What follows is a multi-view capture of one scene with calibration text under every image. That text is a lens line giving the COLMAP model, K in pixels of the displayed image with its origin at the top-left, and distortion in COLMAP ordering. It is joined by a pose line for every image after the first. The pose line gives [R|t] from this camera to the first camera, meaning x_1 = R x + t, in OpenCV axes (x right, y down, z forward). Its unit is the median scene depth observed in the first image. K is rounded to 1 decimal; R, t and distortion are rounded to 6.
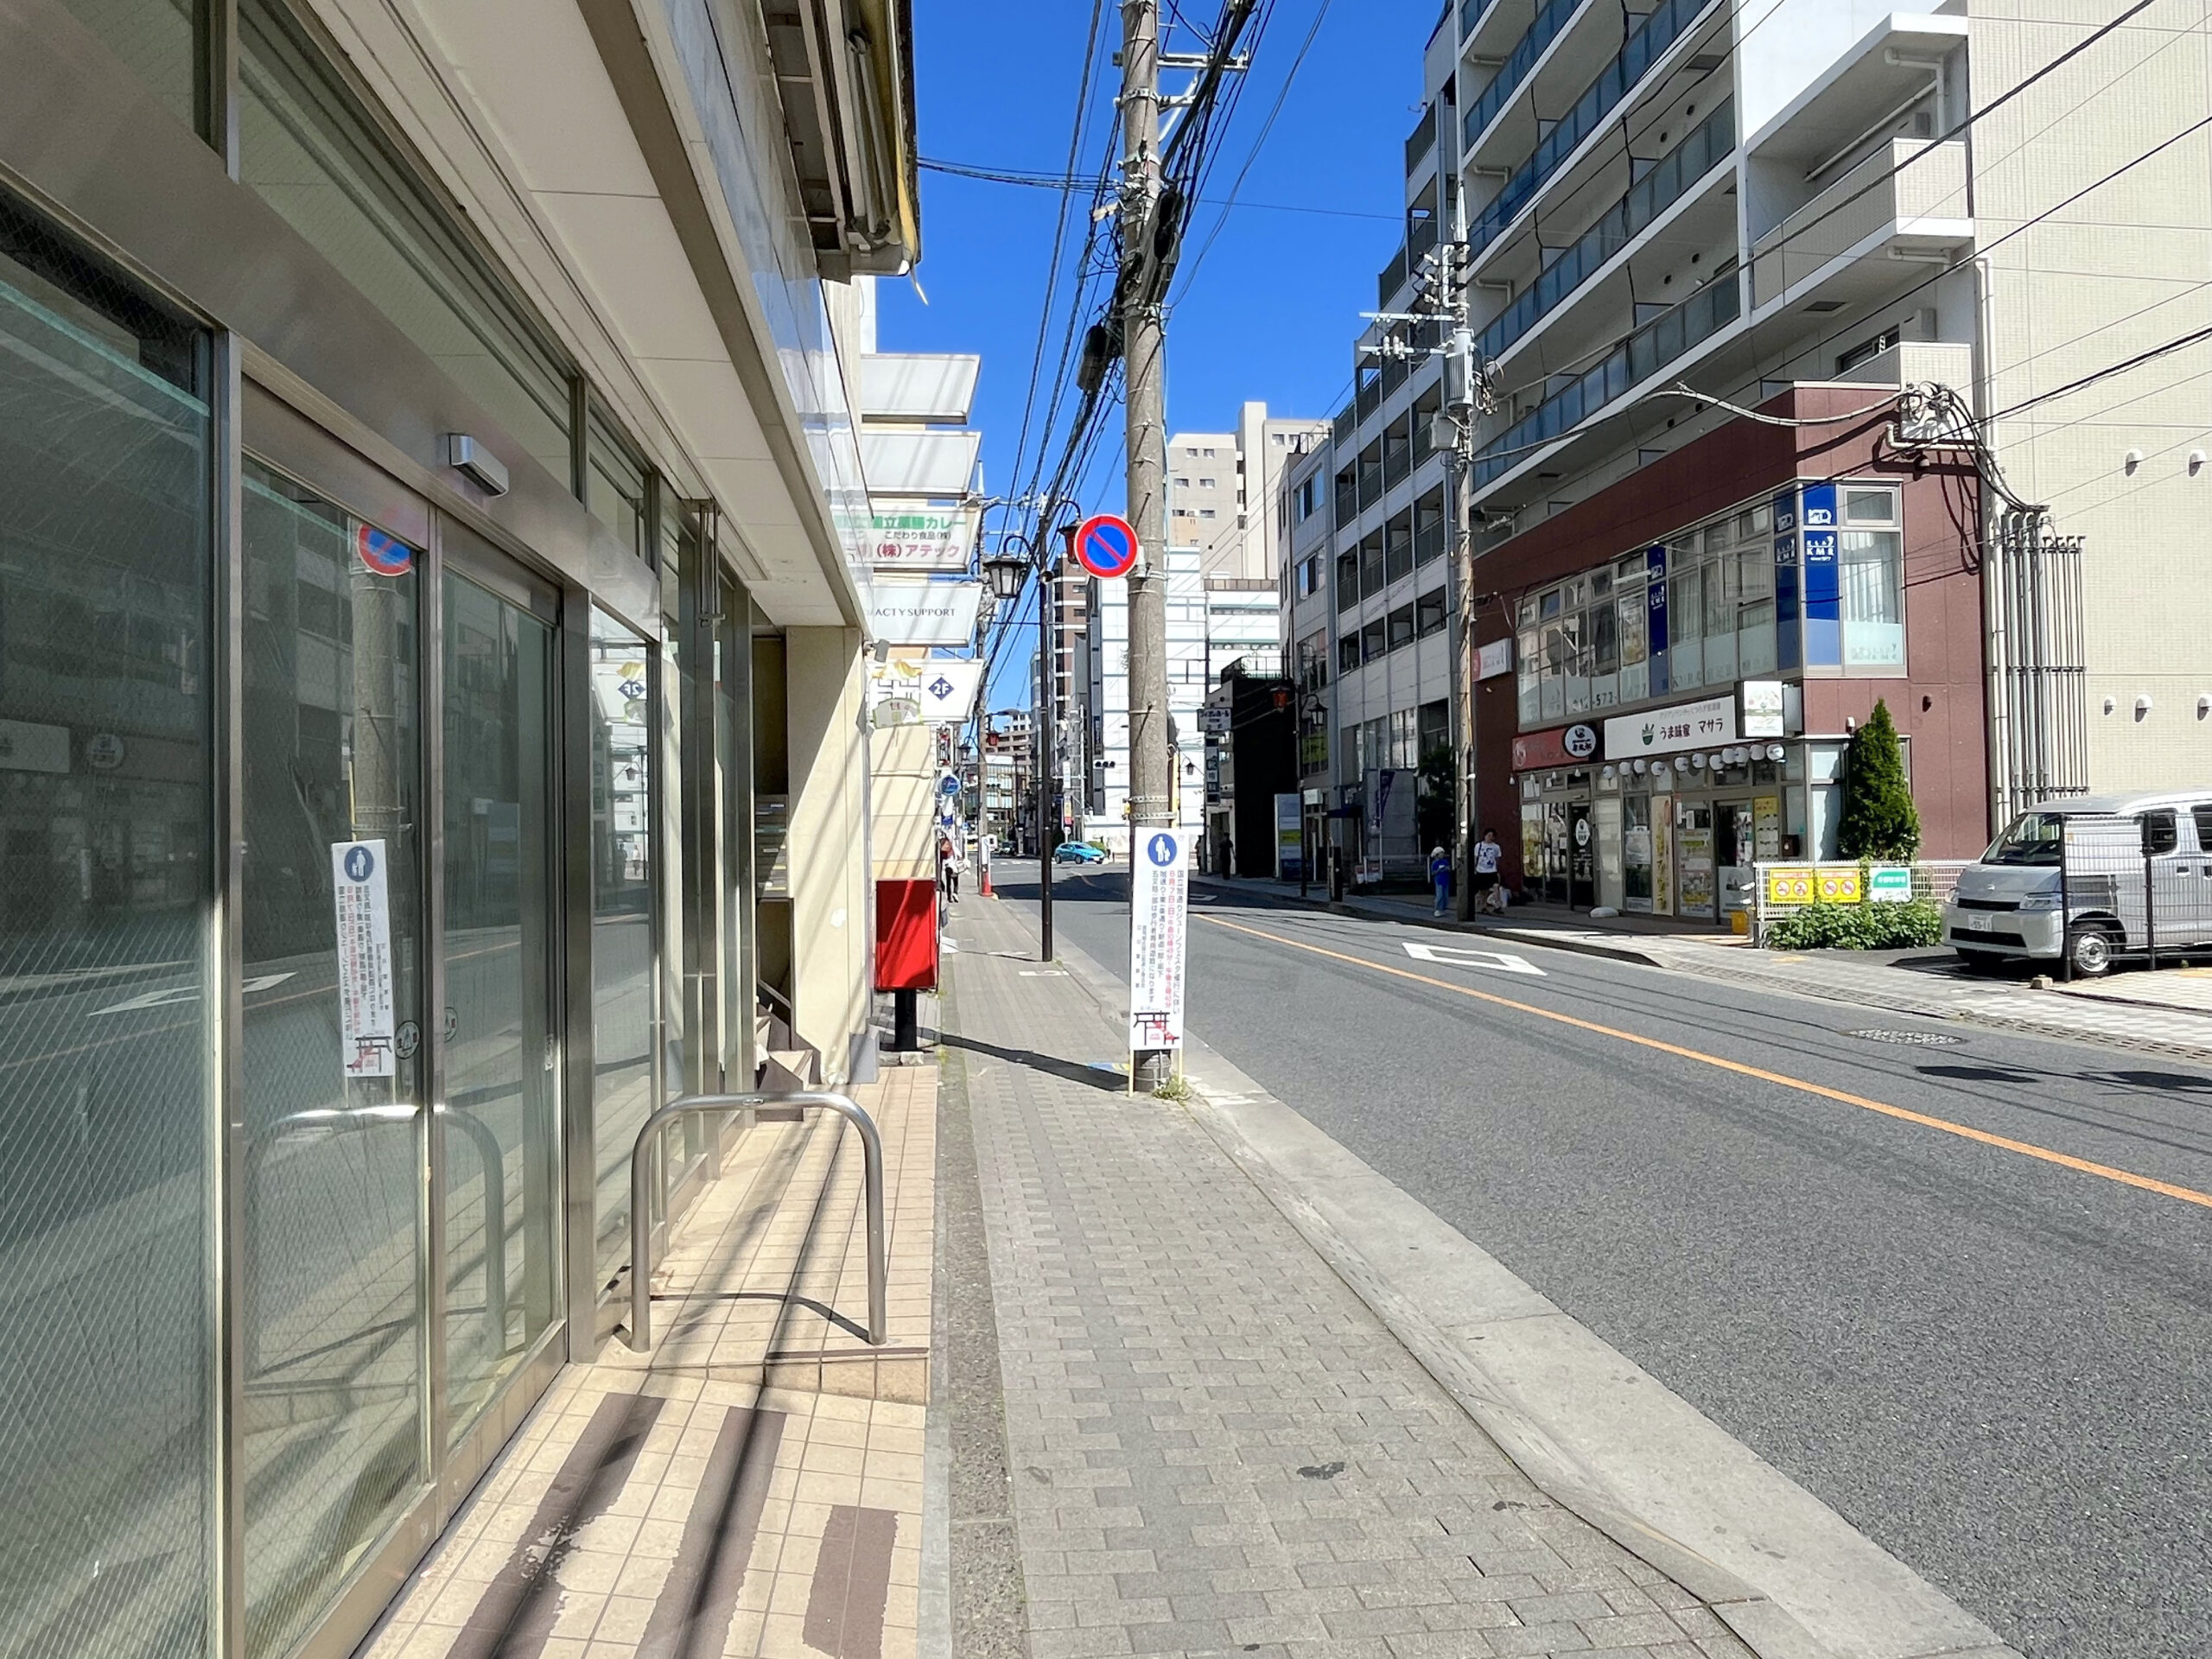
lens RADIAL K [[1338.1, 0, 1117.4], [0, 1338.1, 823.9], [0, 0, 1]] dist [-0.006638, -0.001534]
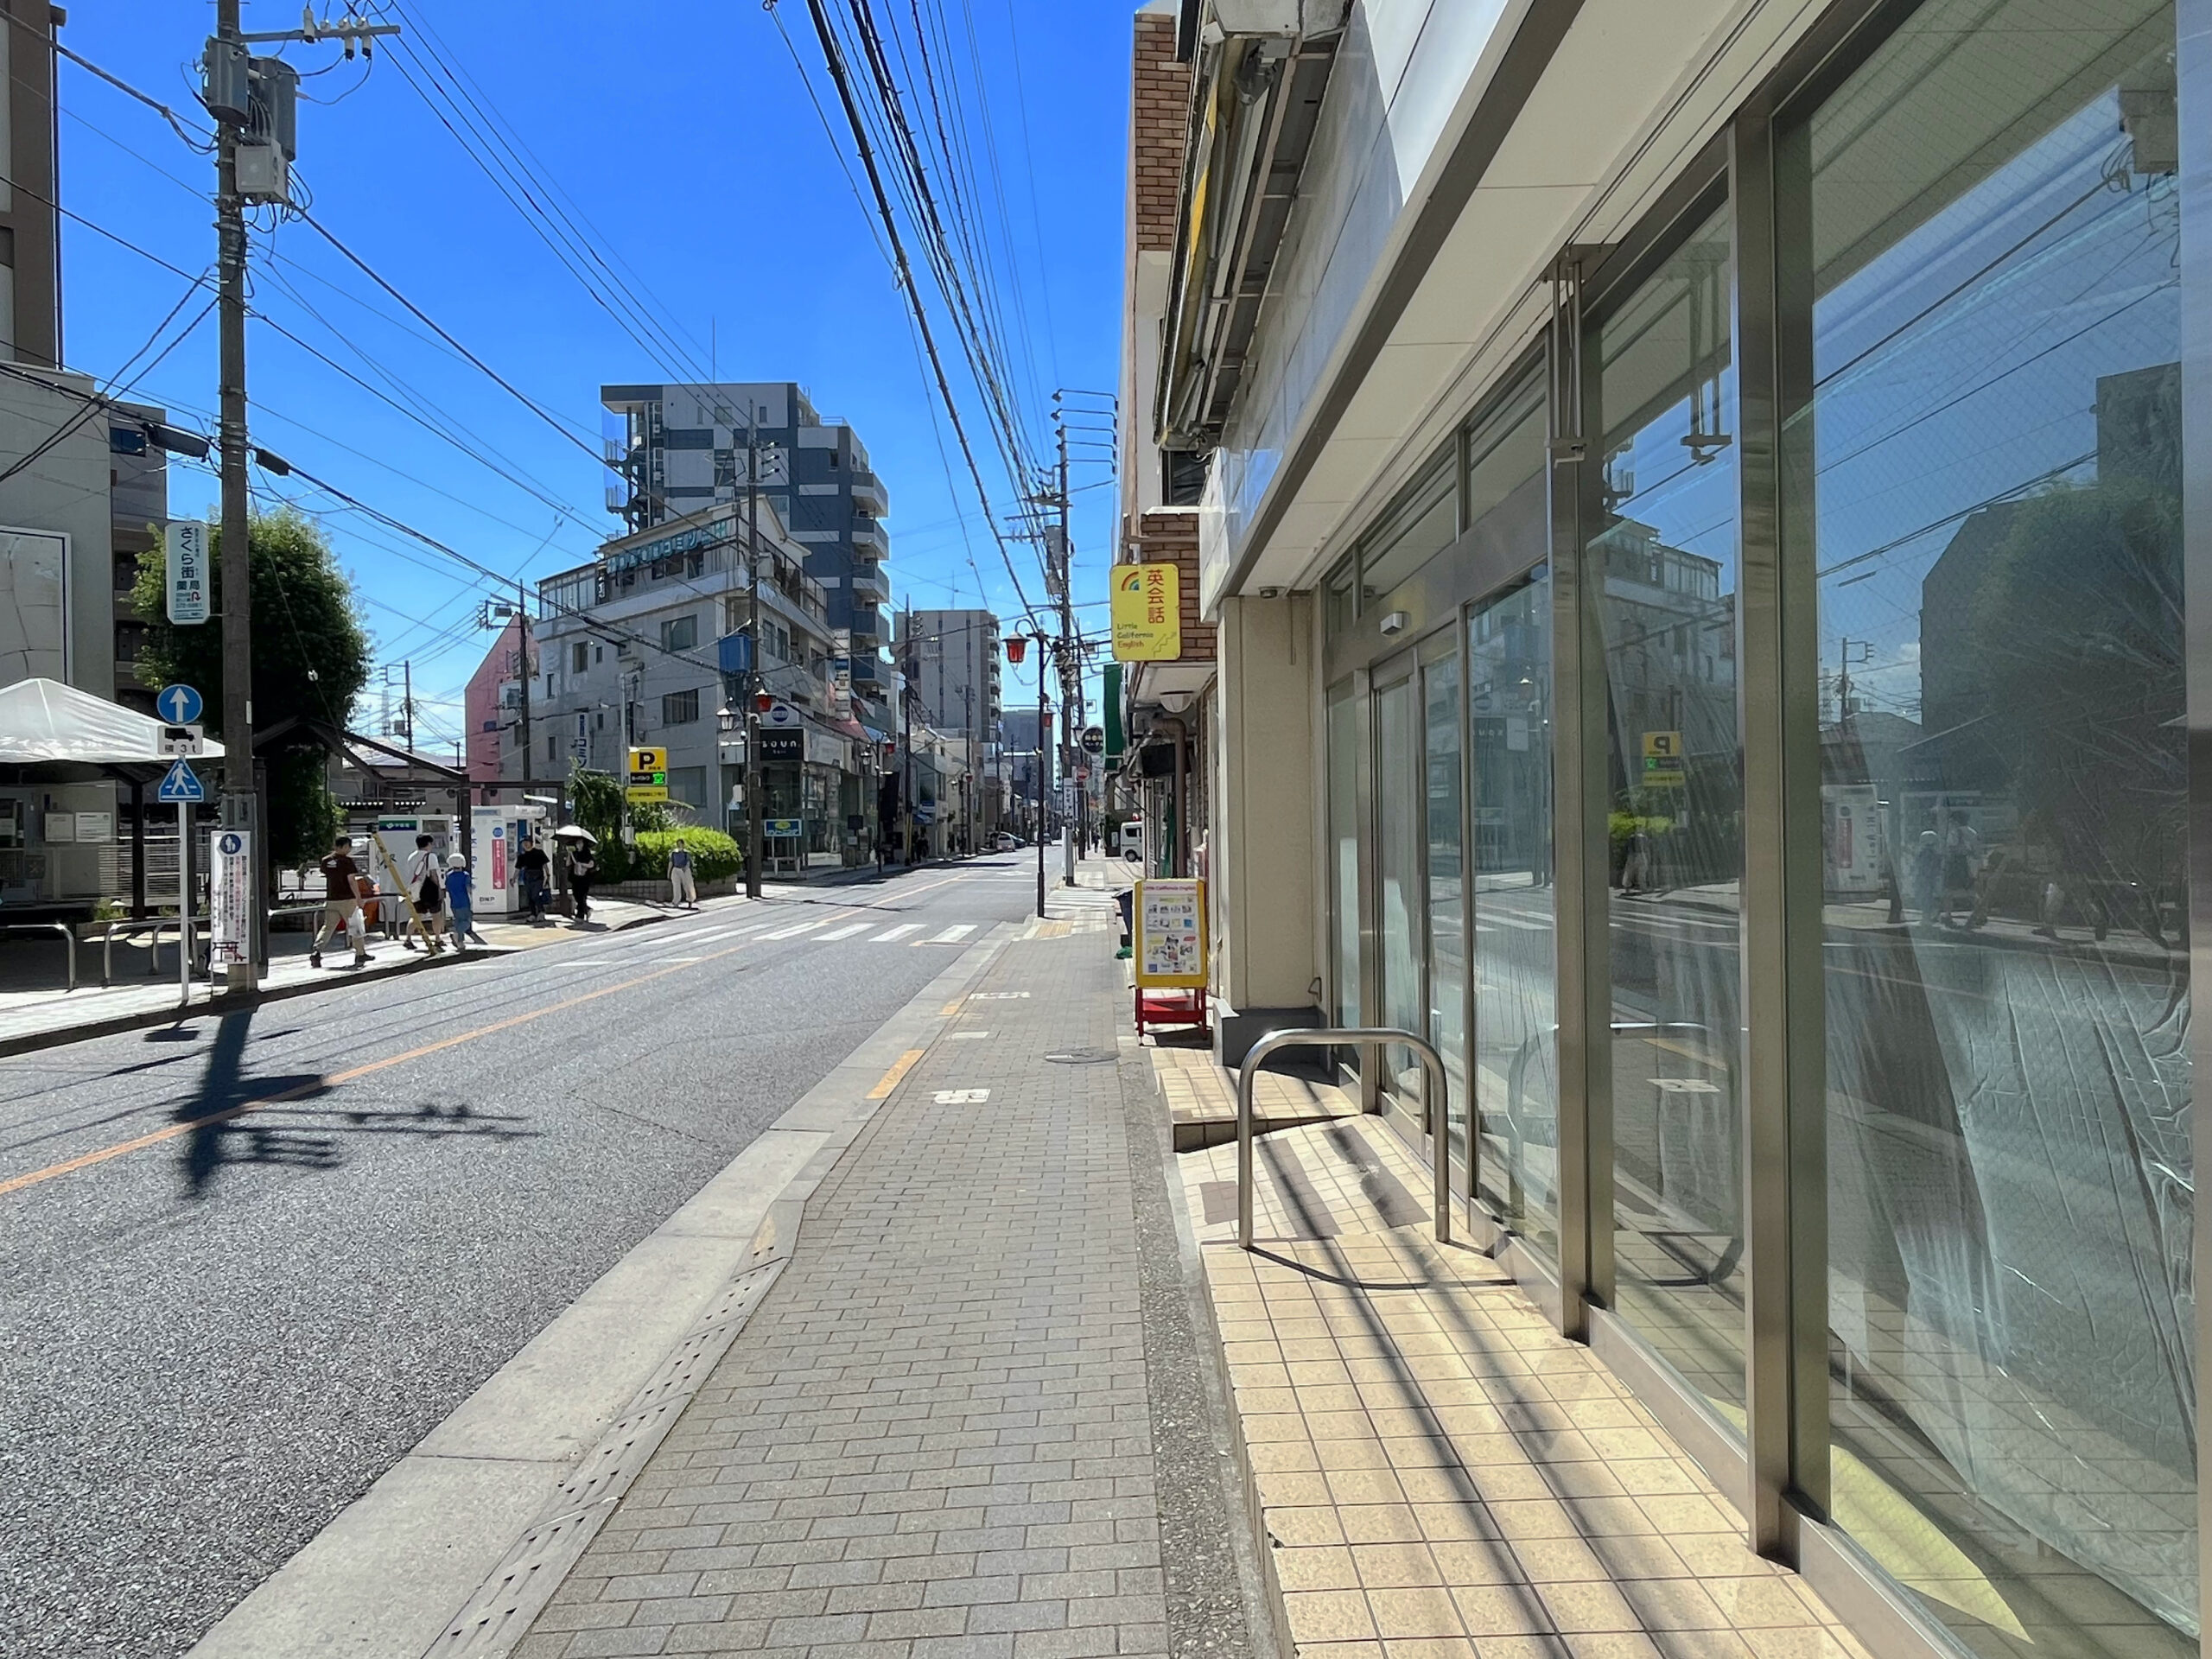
lens RADIAL K [[1338.1, 0, 1104.0], [0, 1338.1, 838.5], [0, 0, 1]] dist [-0.006638, -0.001534]
pose [[-0.991291, 0.031004, 0.127987, -0.096694], [0.030241, 0.999511, -0.007902, 0.016482], [-0.128169, -0.003963, -0.991744, 0.962149]]
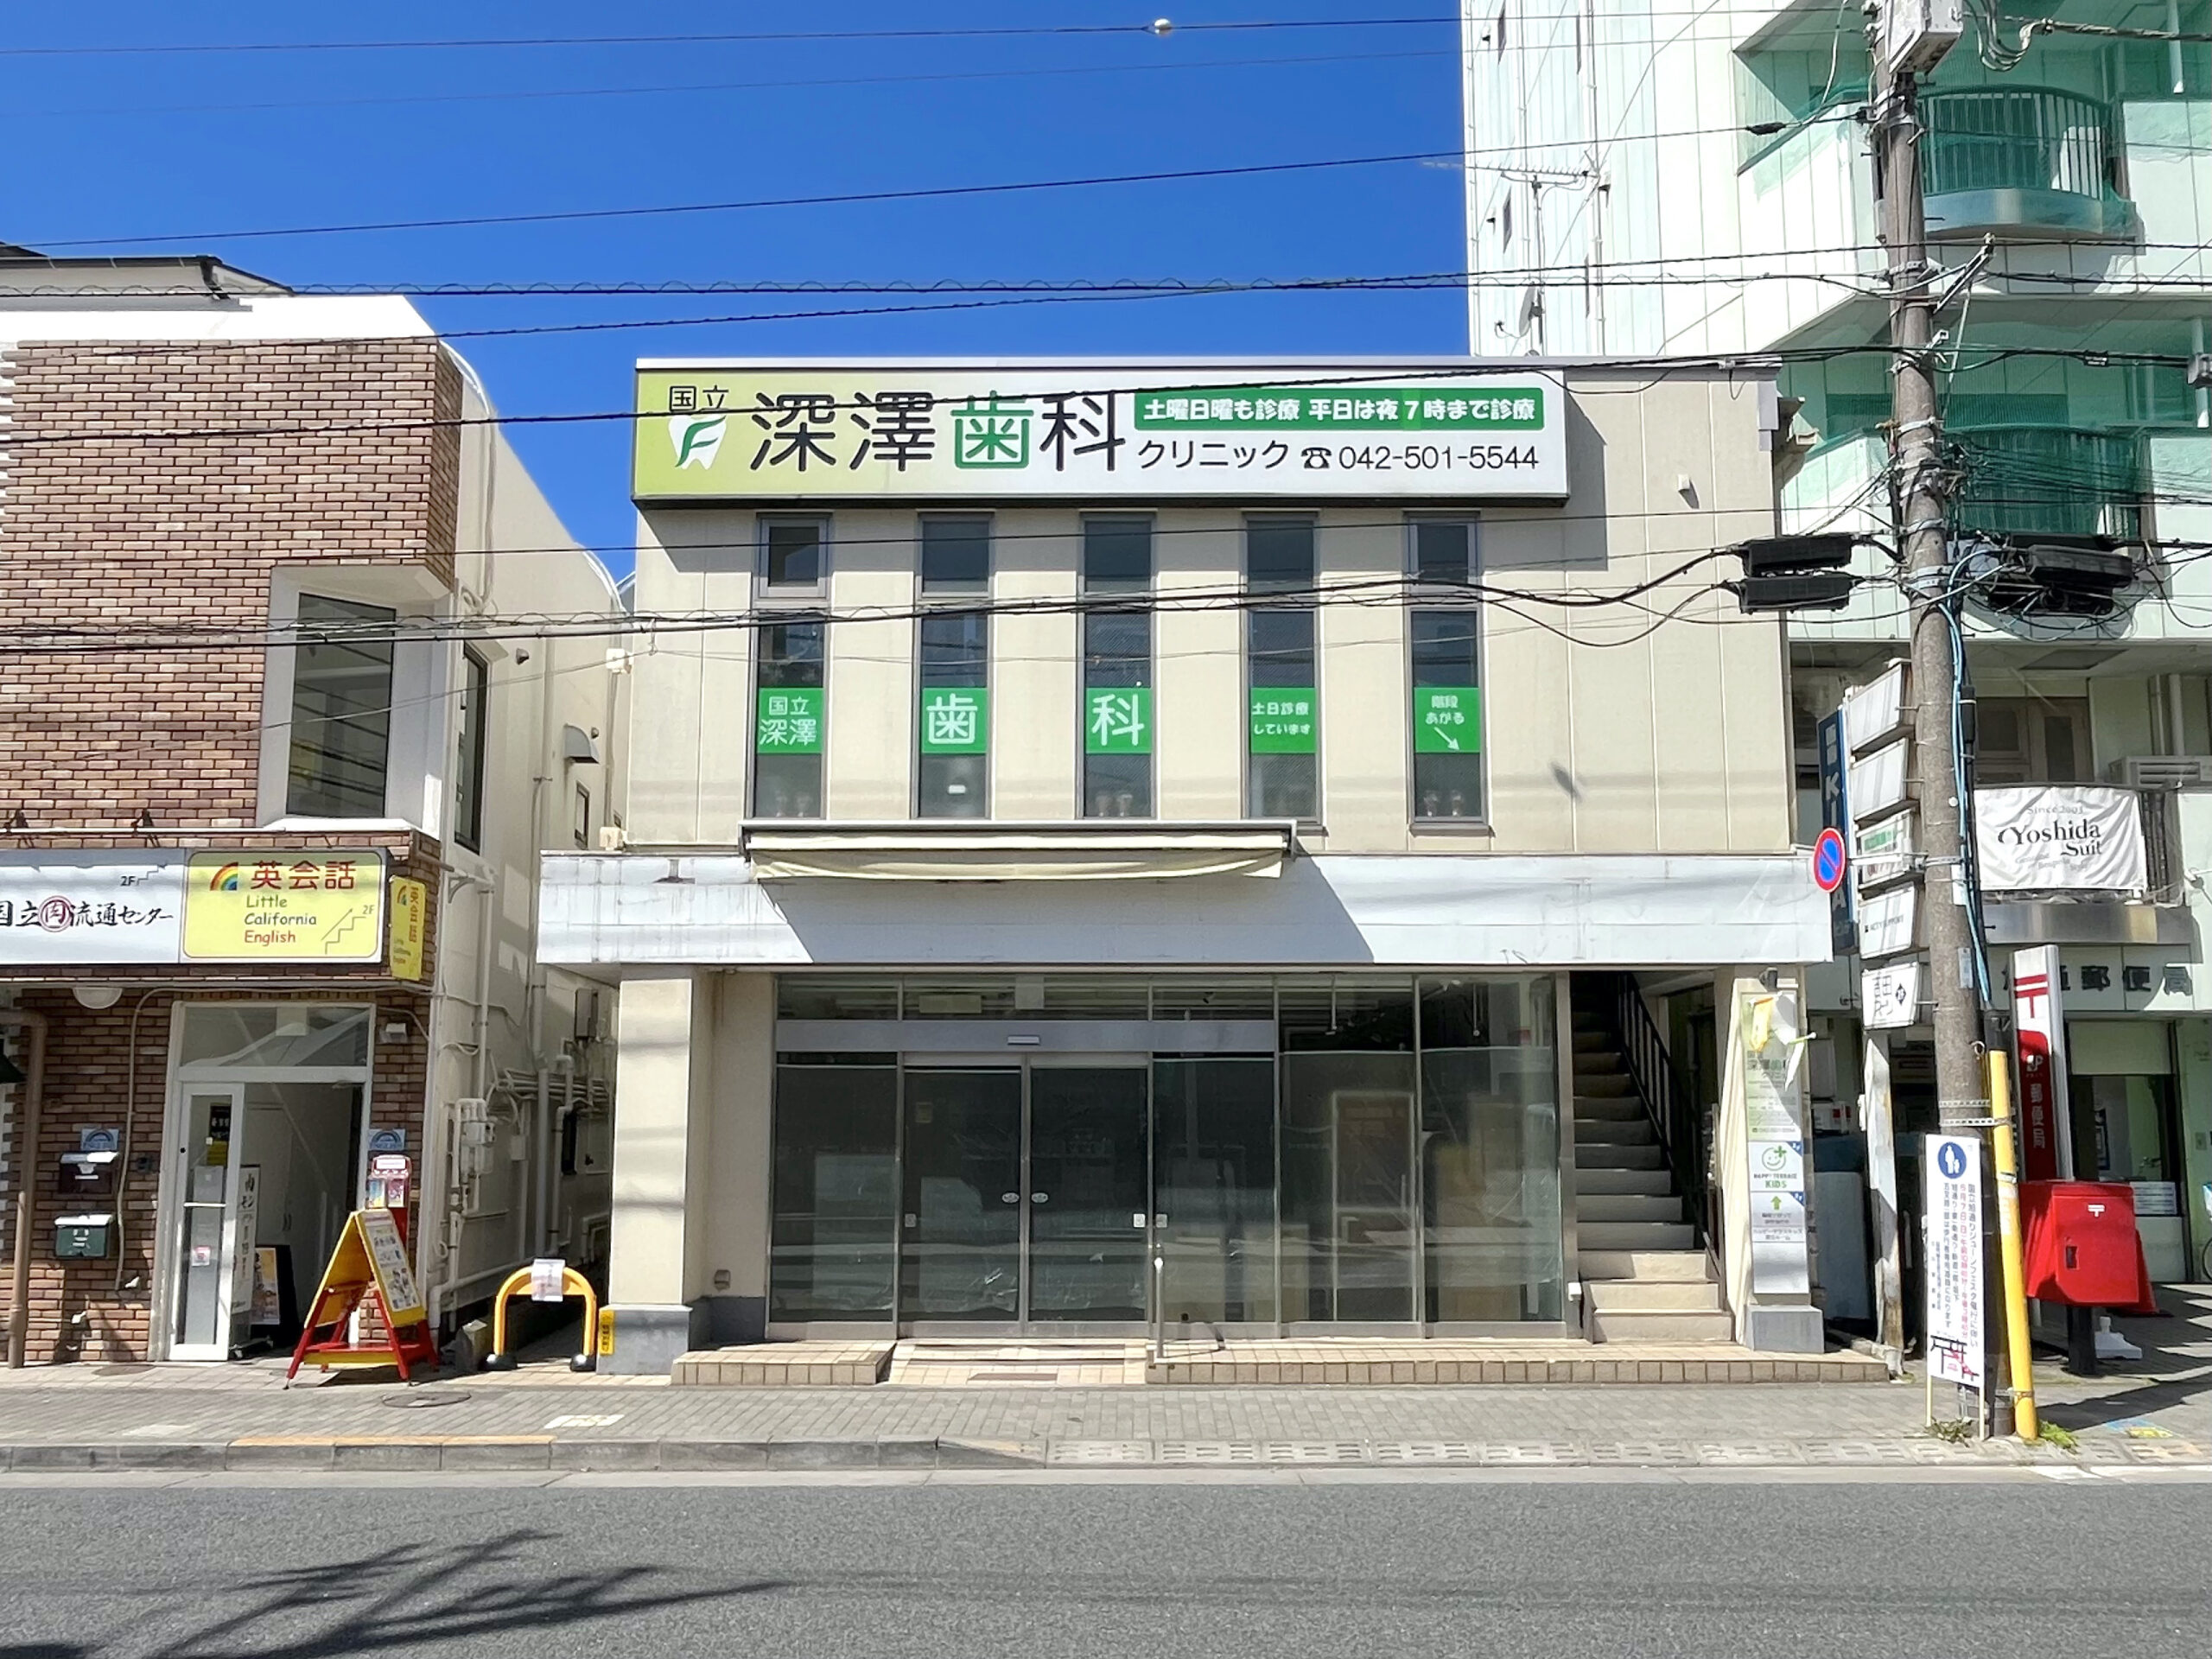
lens RADIAL K [[1581.9, 0, 1146.7], [0, 1581.9, 943.3], [0, 0, 1]] dist [-0.000892, -0.007404]
pose [[-0.133298, -0.094365, -0.986573, 1.188134], [0.018947, 0.995032, -0.097734, -0.033166], [0.990895, -0.031721, -0.130848, 0.603760]]
